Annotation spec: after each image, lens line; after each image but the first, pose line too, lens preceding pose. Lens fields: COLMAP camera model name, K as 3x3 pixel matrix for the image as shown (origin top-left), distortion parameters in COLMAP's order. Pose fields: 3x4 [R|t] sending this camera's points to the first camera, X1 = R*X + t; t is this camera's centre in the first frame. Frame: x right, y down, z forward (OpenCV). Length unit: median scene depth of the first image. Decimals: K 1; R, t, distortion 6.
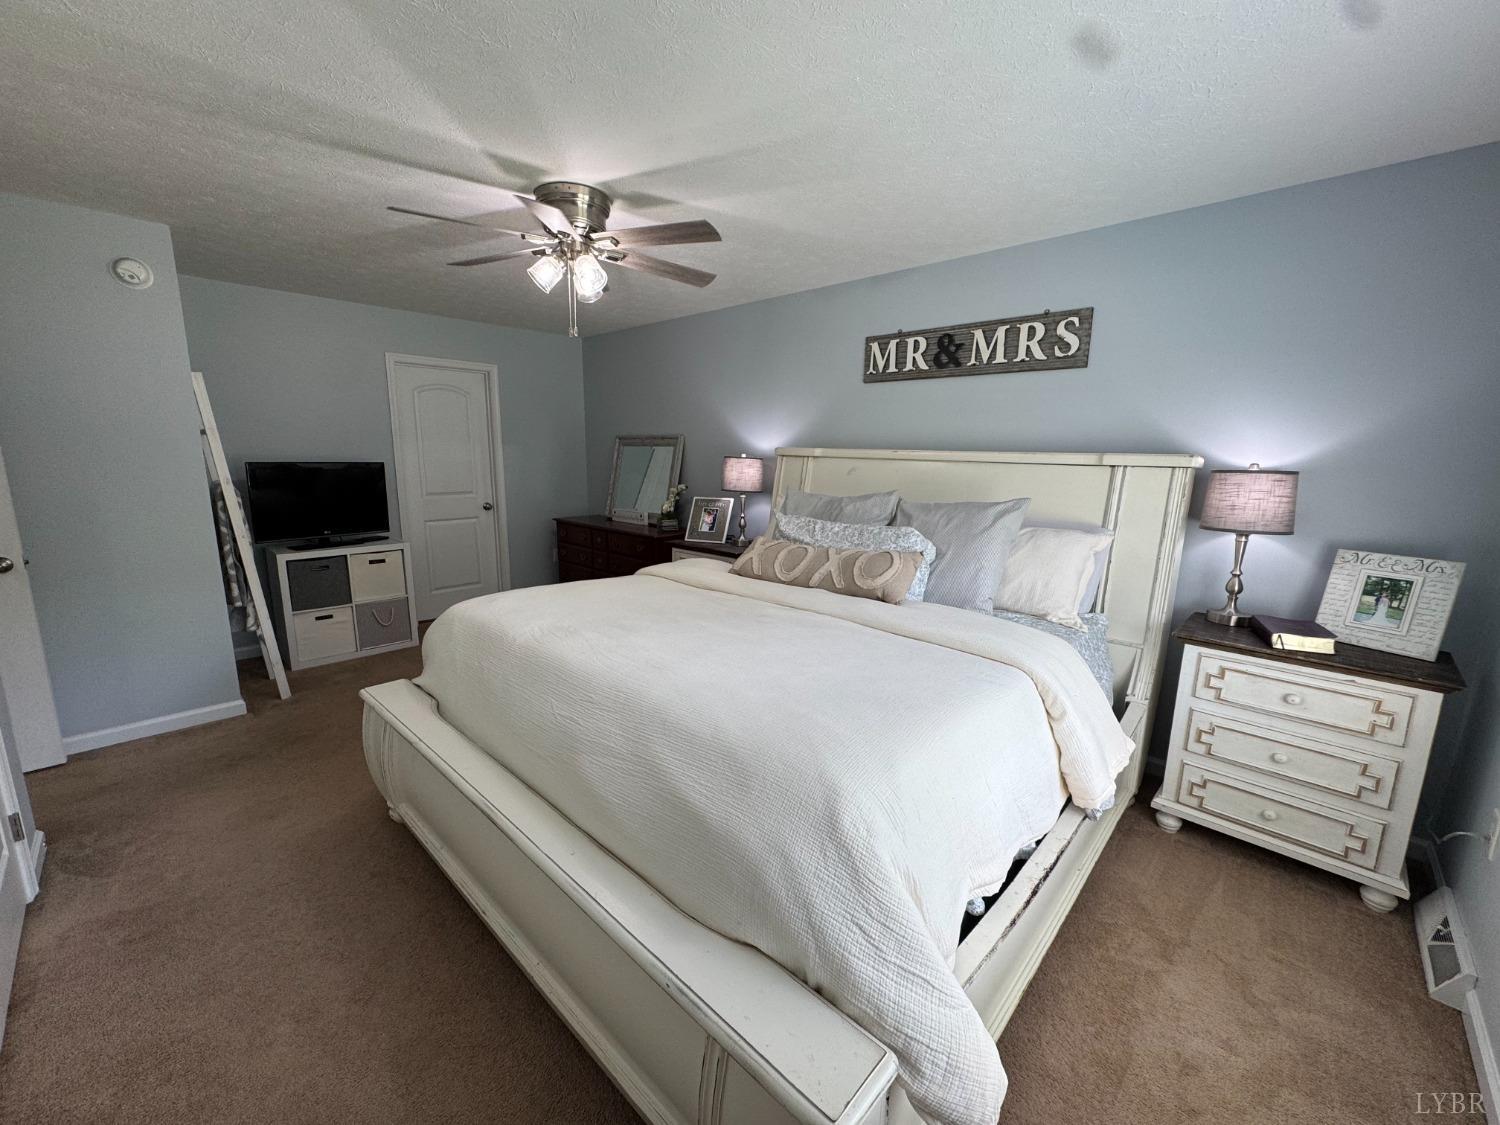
lens RADIAL K [[597.7, 0, 750.0], [0, 597.7, 562.5], [0, 0, 1]] dist [0.000482, -0.000230]
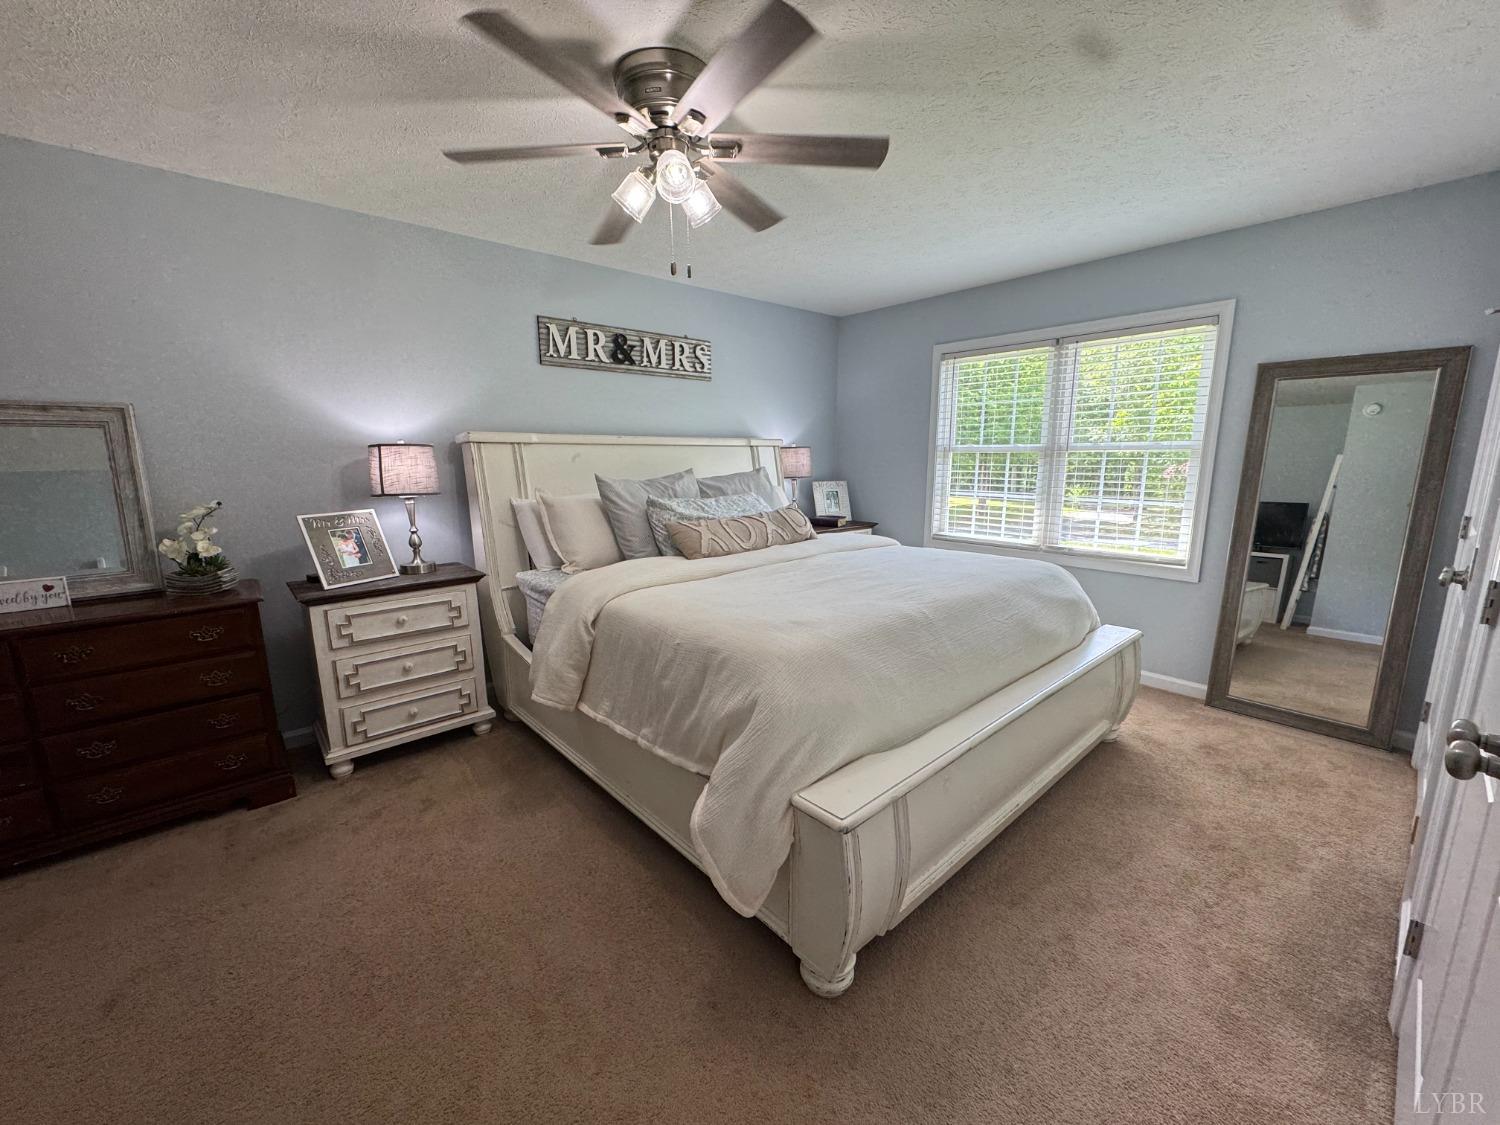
lens RADIAL K [[597.7, 0, 750.0], [0, 597.7, 562.5], [0, 0, 1]] dist [0.000482, -0.000230]
pose [[0.093799, -0.201140, 0.975061, -0.812568], [0.185250, 0.965802, 0.181409, -0.117094], [-0.978205, 0.163614, 0.127853, 0.654456]]
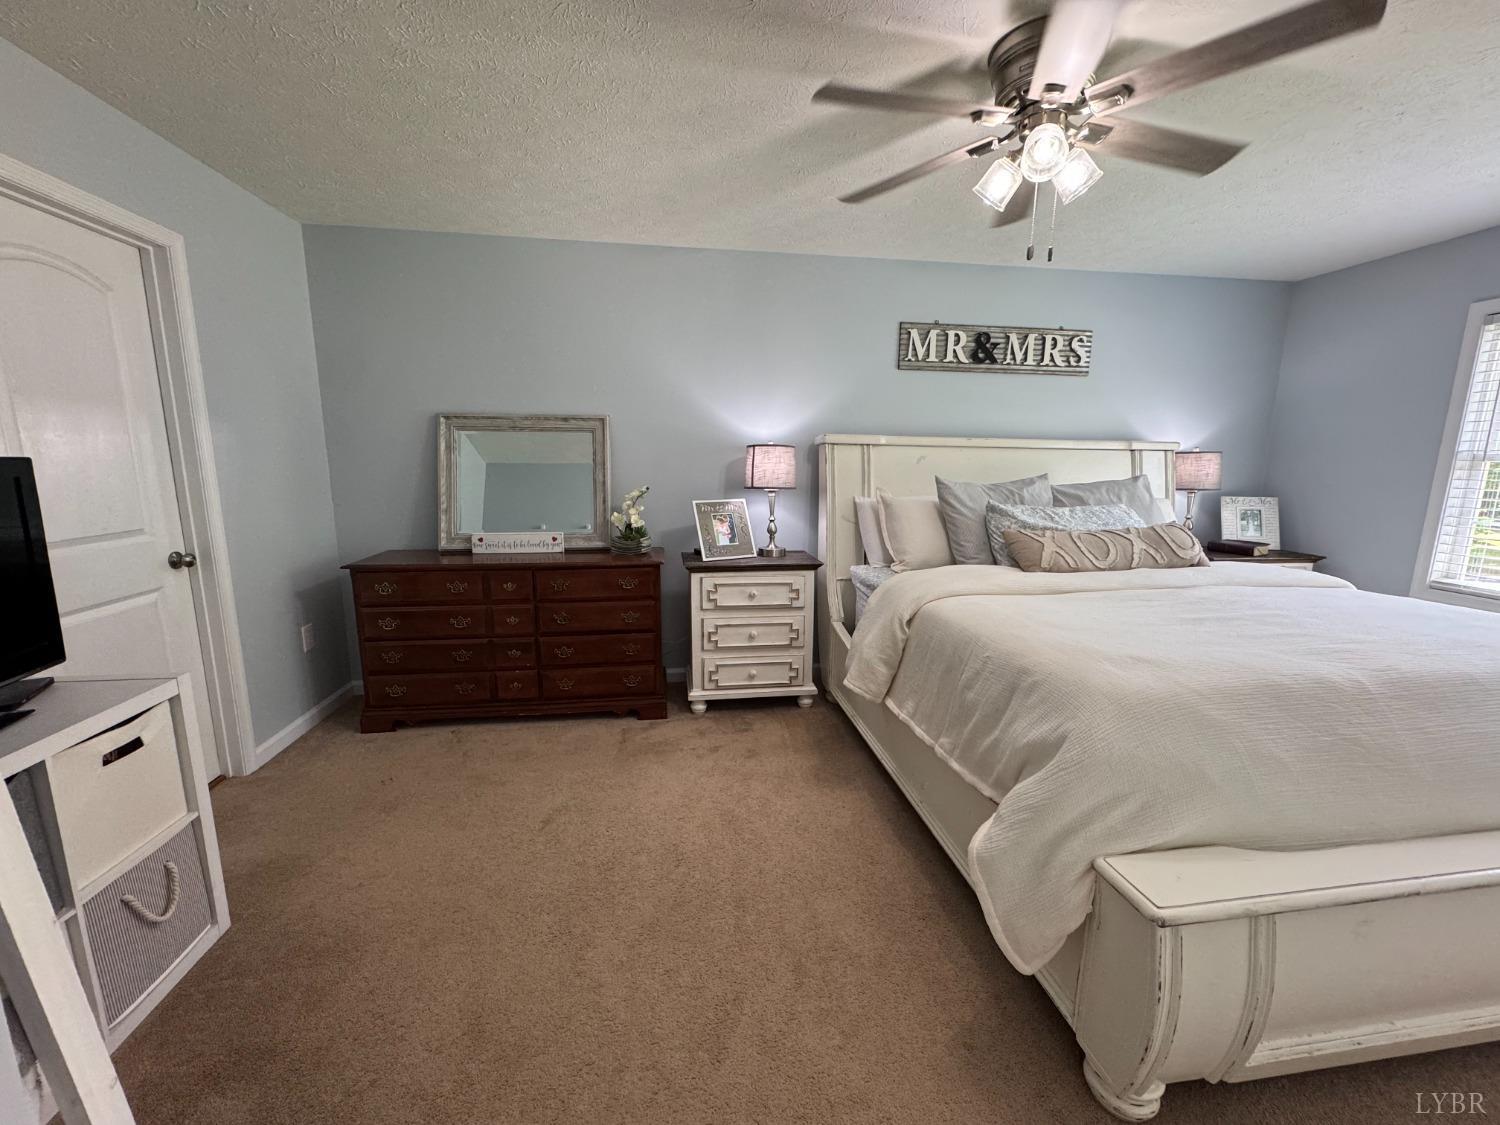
lens RADIAL K [[597.7, 0, 750.0], [0, 597.7, 562.5], [0, 0, 1]] dist [0.000482, -0.000230]
pose [[0.627567, -0.149539, 0.764066, -0.806325], [0.142409, 0.986872, 0.076177, -0.105434], [-0.765427, 0.061004, 0.640624, 0.623979]]
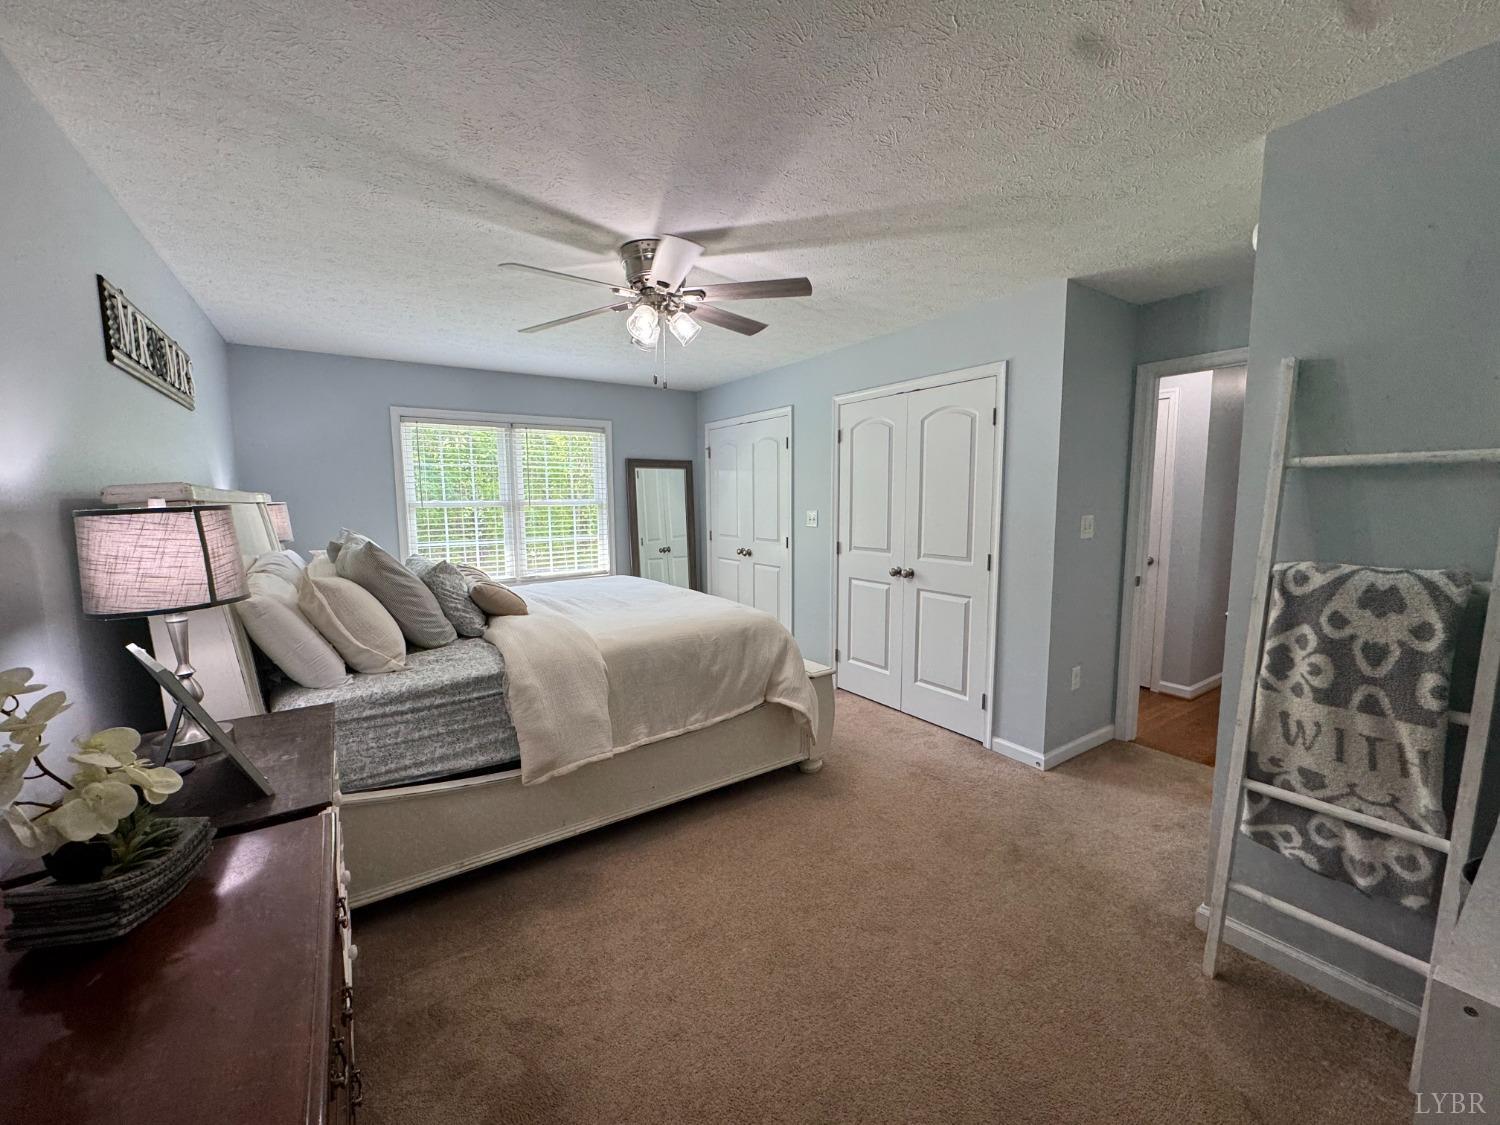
lens RADIAL K [[597.7, 0, 750.0], [0, 597.7, 562.5], [0, 0, 1]] dist [0.000482, -0.000230]
pose [[-0.975827, -0.035714, 0.215607, -0.508986], [0.027920, 0.958100, 0.285069, -0.285618], [-0.216754, 0.284197, -0.933943, 1.524430]]
